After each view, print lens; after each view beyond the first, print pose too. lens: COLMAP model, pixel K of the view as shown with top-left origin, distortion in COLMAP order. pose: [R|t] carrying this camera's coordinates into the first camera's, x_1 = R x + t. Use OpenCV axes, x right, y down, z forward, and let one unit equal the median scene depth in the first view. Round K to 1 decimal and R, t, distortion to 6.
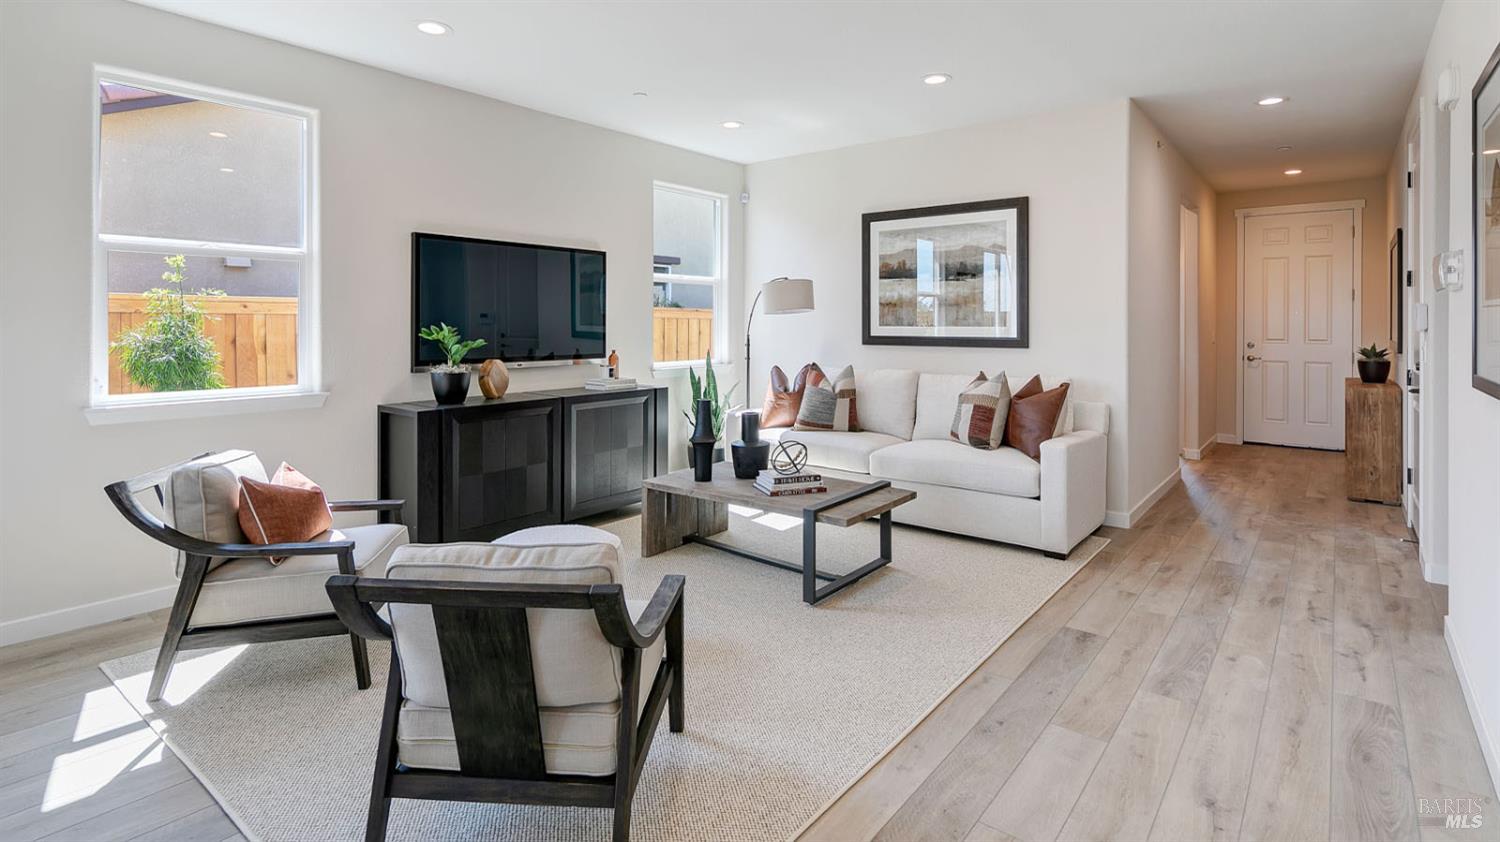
lens RADIAL K [[743.3, 0, 744.3], [0, 743.3, 324.5], [0, 0, 1]] dist [0.003404, -0.000297]
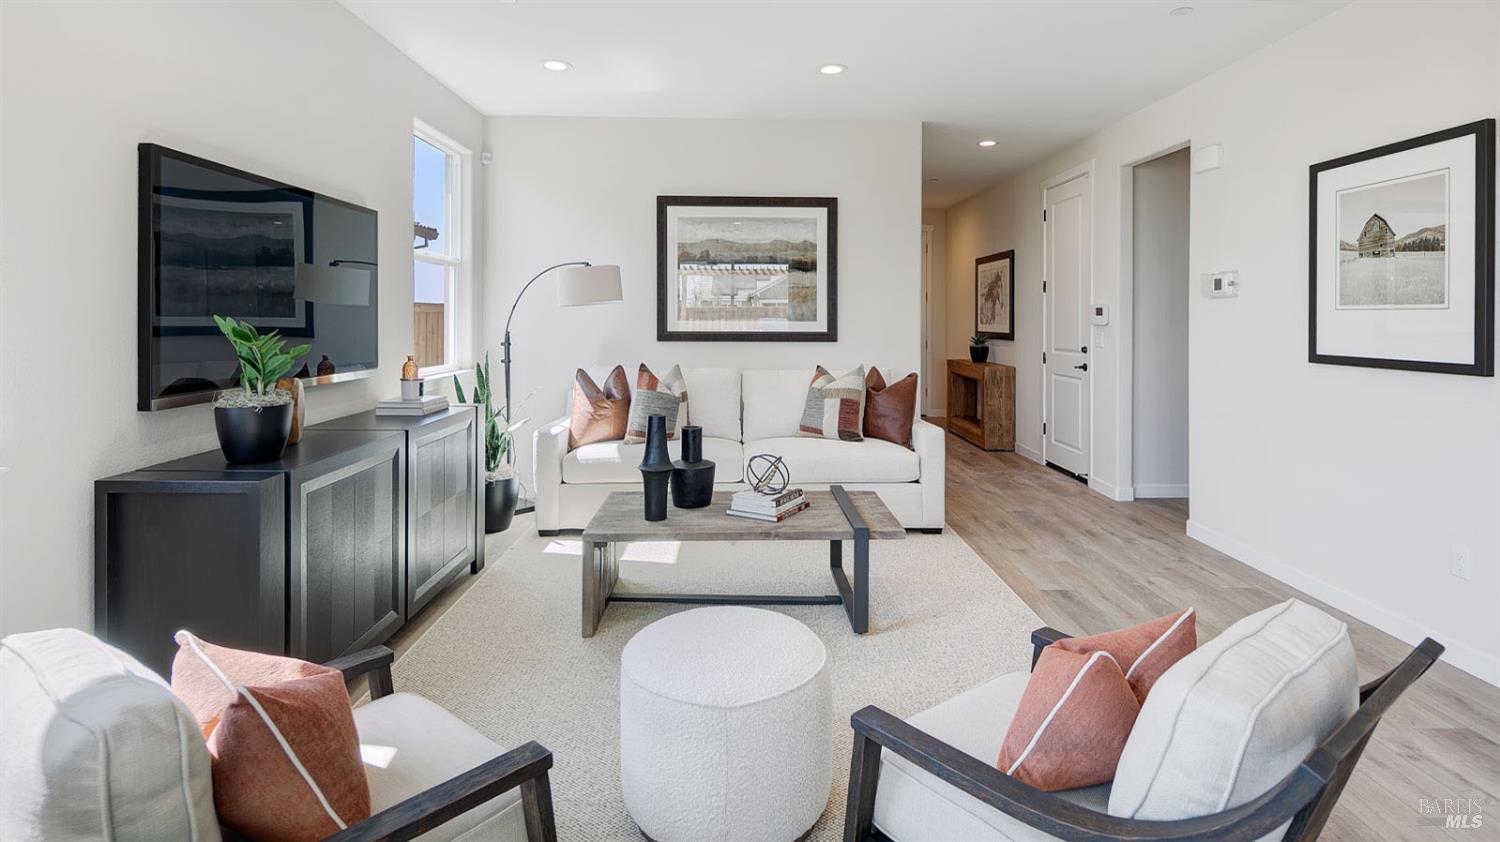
lens RADIAL K [[749.6, 0, 775.5], [0, 749.6, 324.6], [0, 0, 1]] dist [-0.001334, -0.000164]
pose [[0.753893, -0.003276, 0.656989, -0.372207], [-0.002965, 0.999960, 0.008388, -0.001099], [-0.656990, -0.008272, 0.753854, 0.251935]]
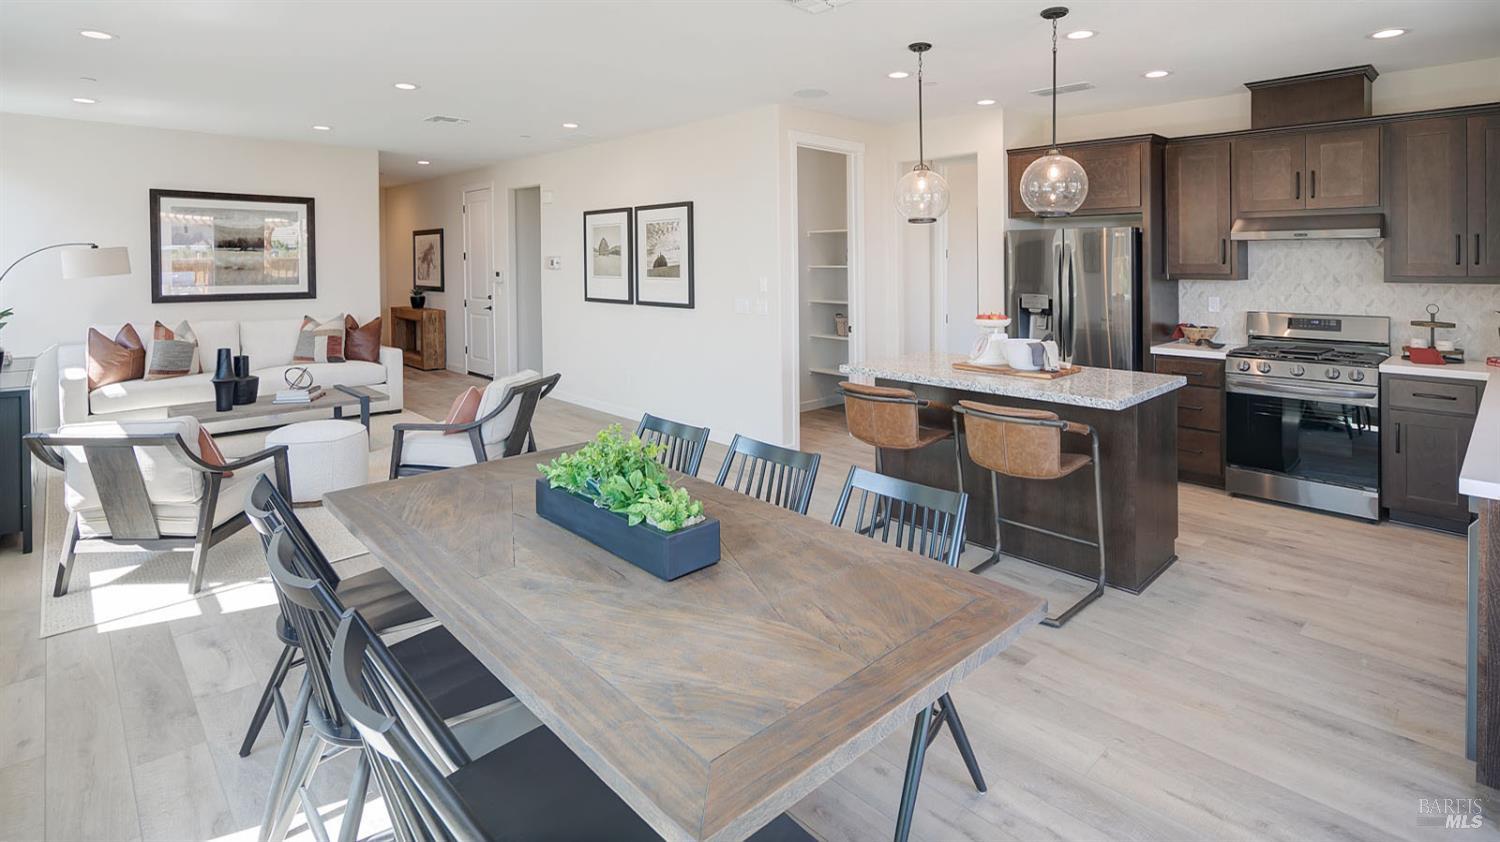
lens RADIAL K [[716.4, 0, 759.3], [0, 716.4, 271.2], [0, 0, 1]] dist [0.003700, -0.001288]
pose [[0.128409, -0.012341, 0.991644, -0.920682], [0.003416, 0.999922, 0.012001, -0.037030], [-0.991715, 0.001846, 0.128441, -0.074623]]
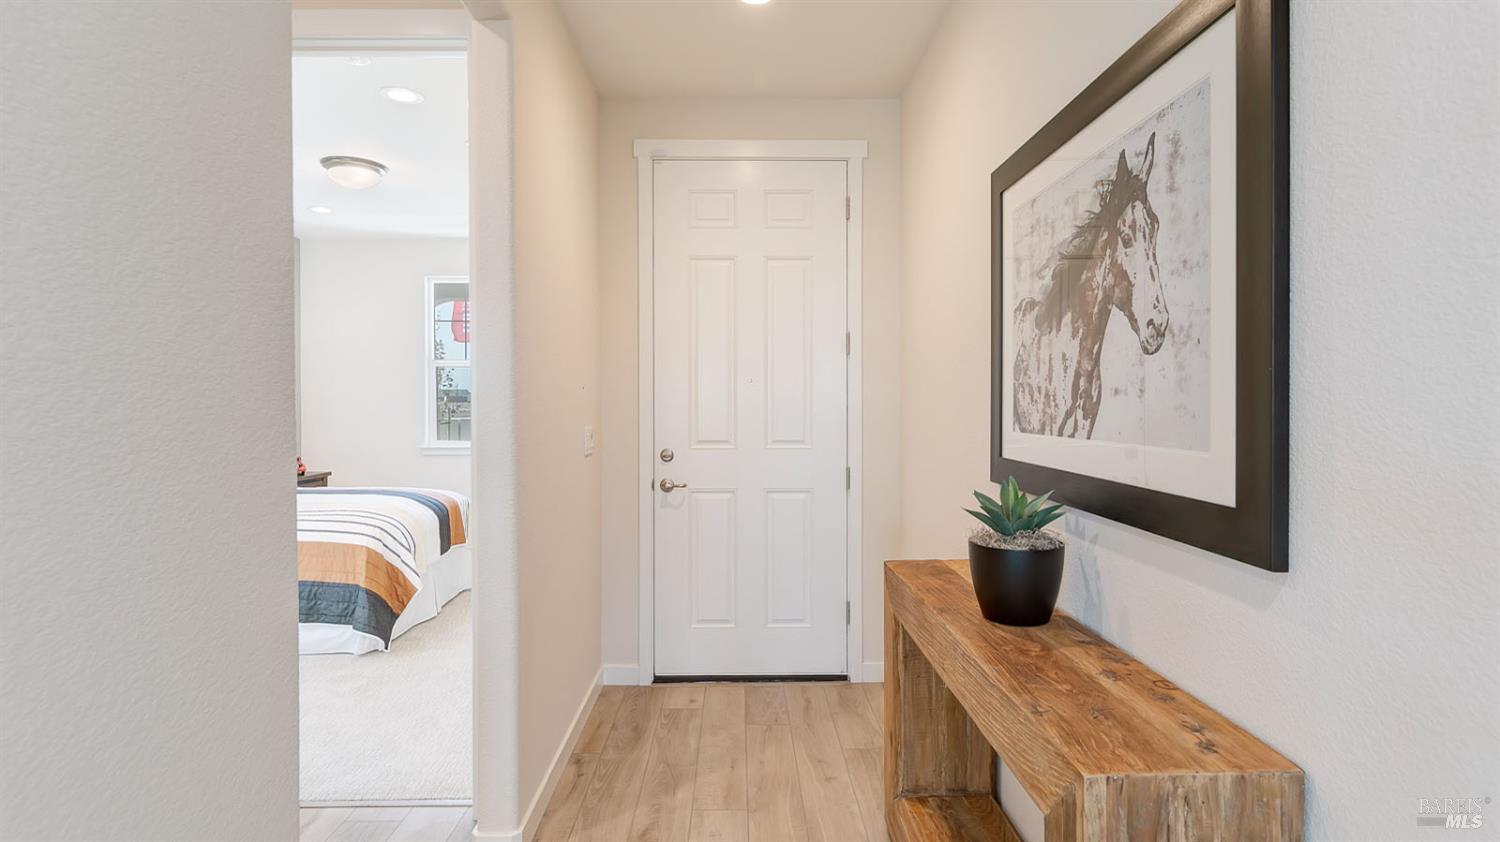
lens RADIAL K [[770.1, 0, 750.0], [0, 770.1, 421.0], [0, 0, 1]] dist [-0.001515, -0.000590]
pose [[0.771639, -0.017181, 0.635828, 0.669386], [0.002259, 0.999703, 0.024272, -0.005383], [-0.636056, -0.017293, 0.771449, 0.964405]]
